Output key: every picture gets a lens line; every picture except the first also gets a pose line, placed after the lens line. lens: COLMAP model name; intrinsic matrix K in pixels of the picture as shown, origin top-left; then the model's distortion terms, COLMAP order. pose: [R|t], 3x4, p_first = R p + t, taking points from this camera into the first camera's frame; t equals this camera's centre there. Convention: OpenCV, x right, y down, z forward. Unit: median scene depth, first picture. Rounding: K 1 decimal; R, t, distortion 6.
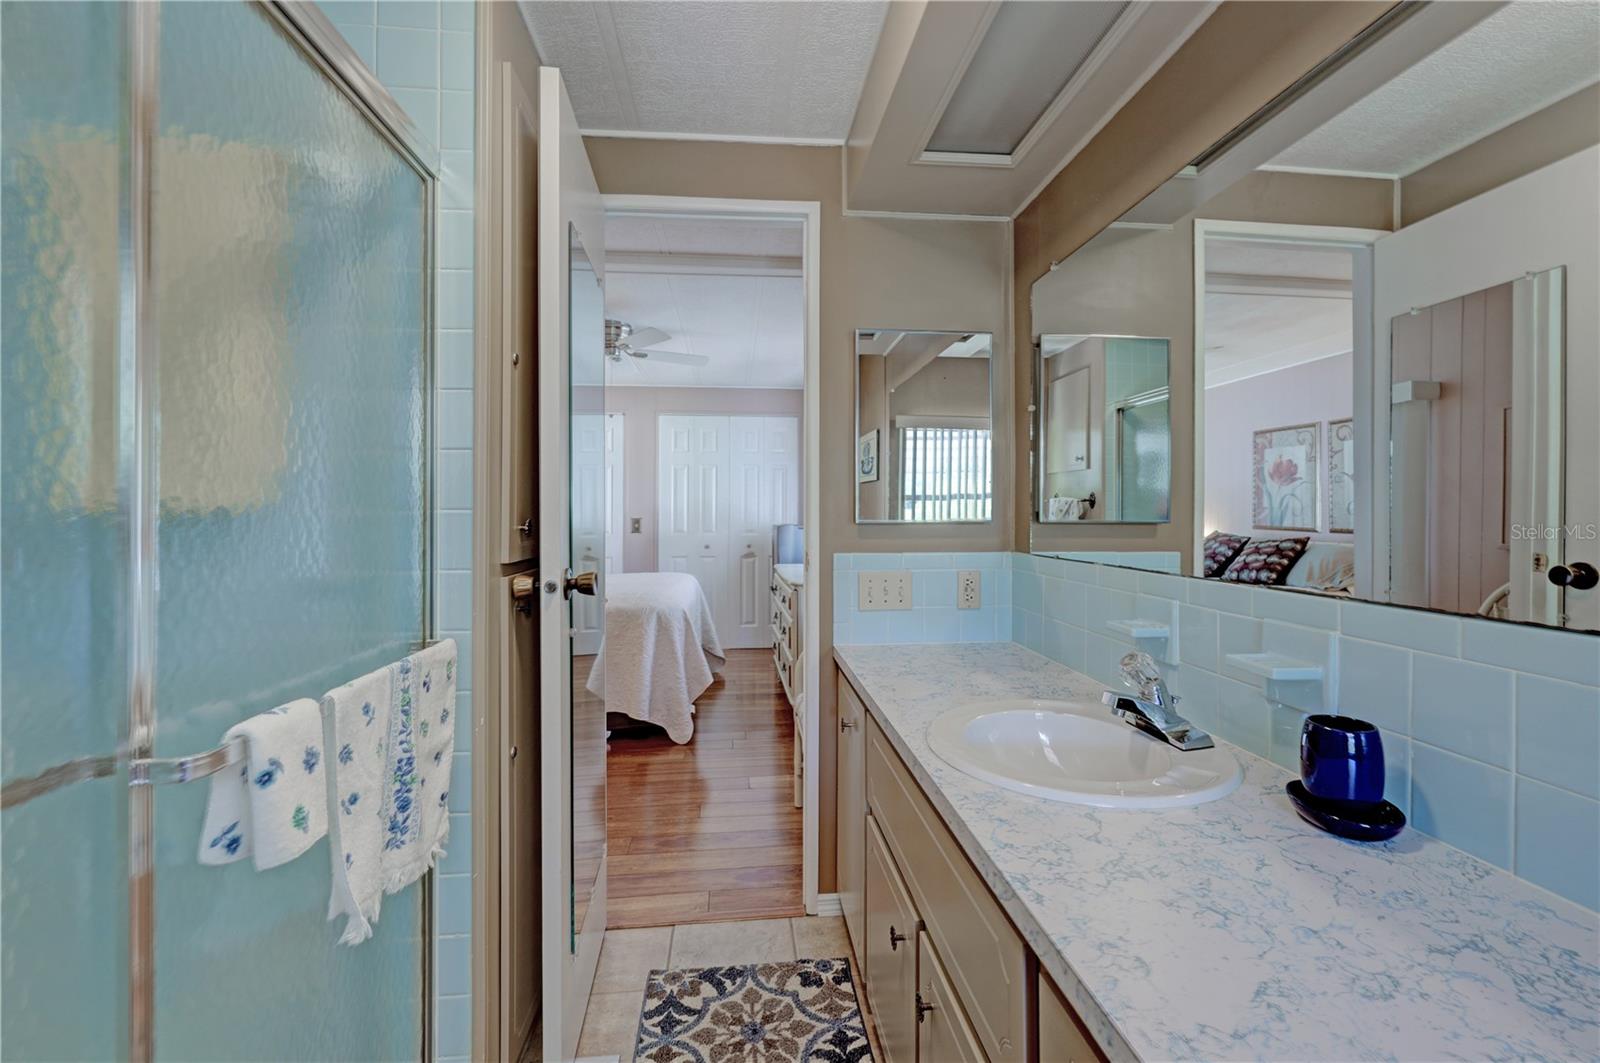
lens RADIAL K [[664.8, 0, 799.1], [0, 664.8, 520.9], [0, 0, 1]] dist [0.001447, -0.000478]
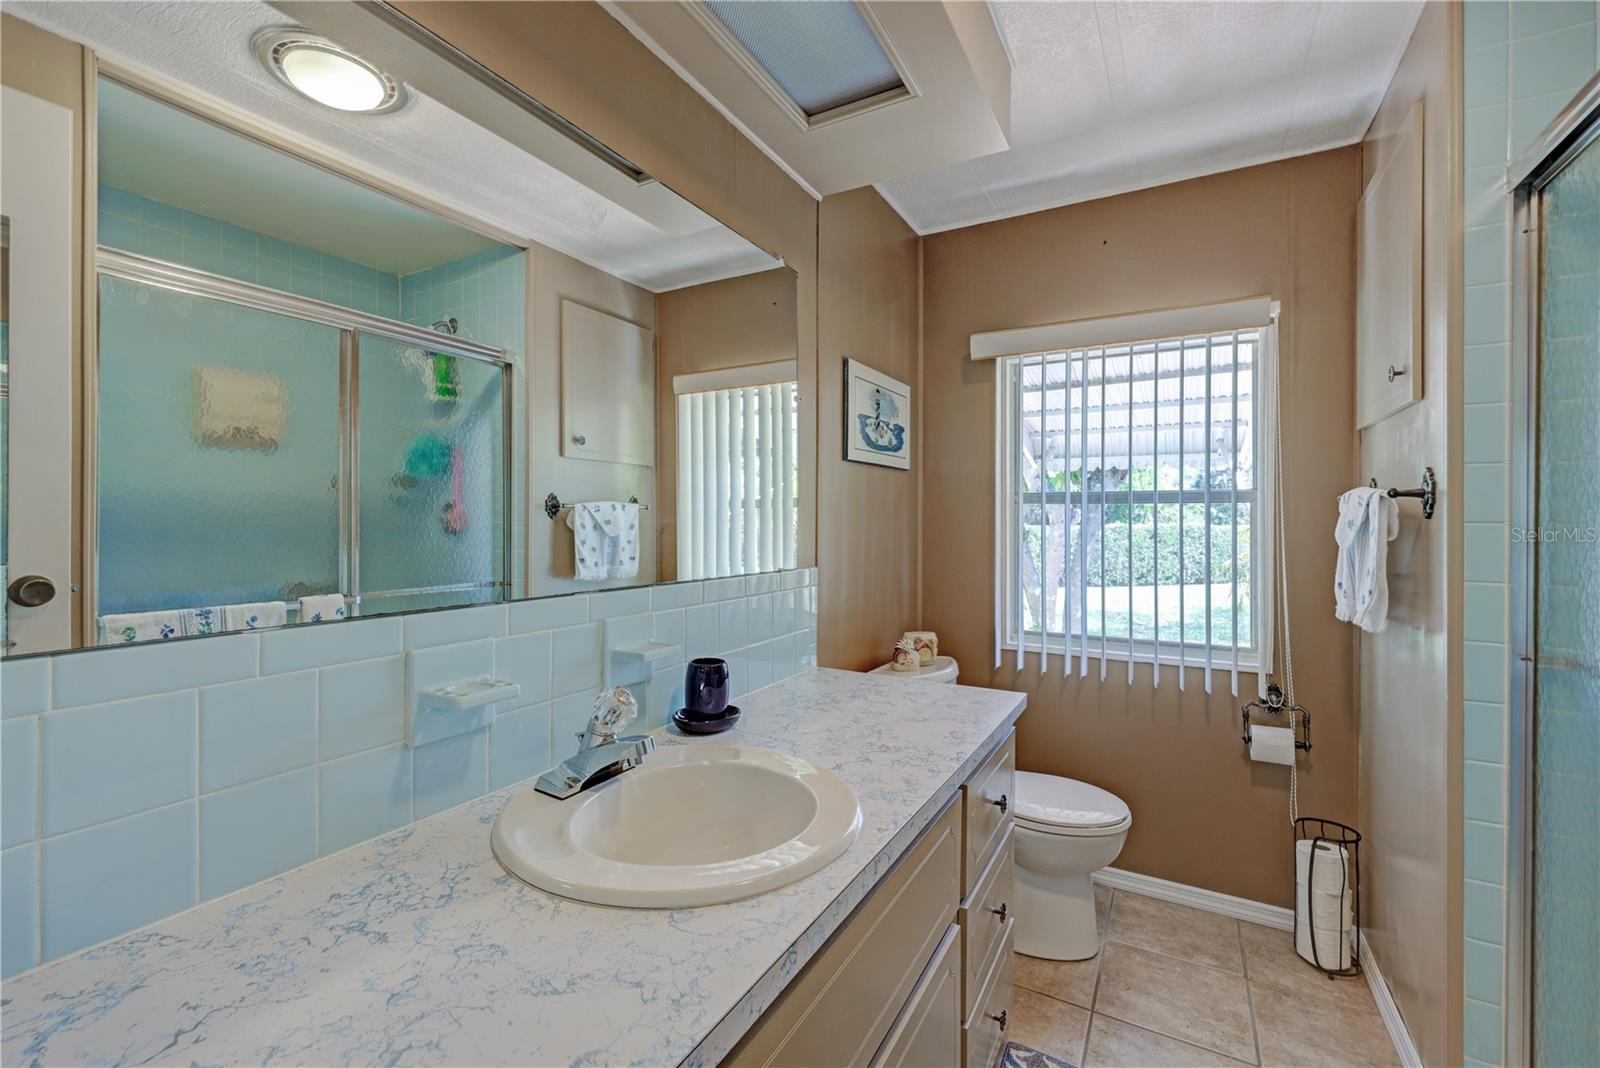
lens RADIAL K [[664.8, 0, 771.8], [0, 664.8, 524.9], [0, 0, 1]] dist [0.001447, -0.000478]
pose [[-0.791635, -0.007978, 0.610942, -0.169330], [-0.001787, 0.999941, 0.010742, -0.019907], [-0.610992, 0.007412, -0.791602, 1.539582]]
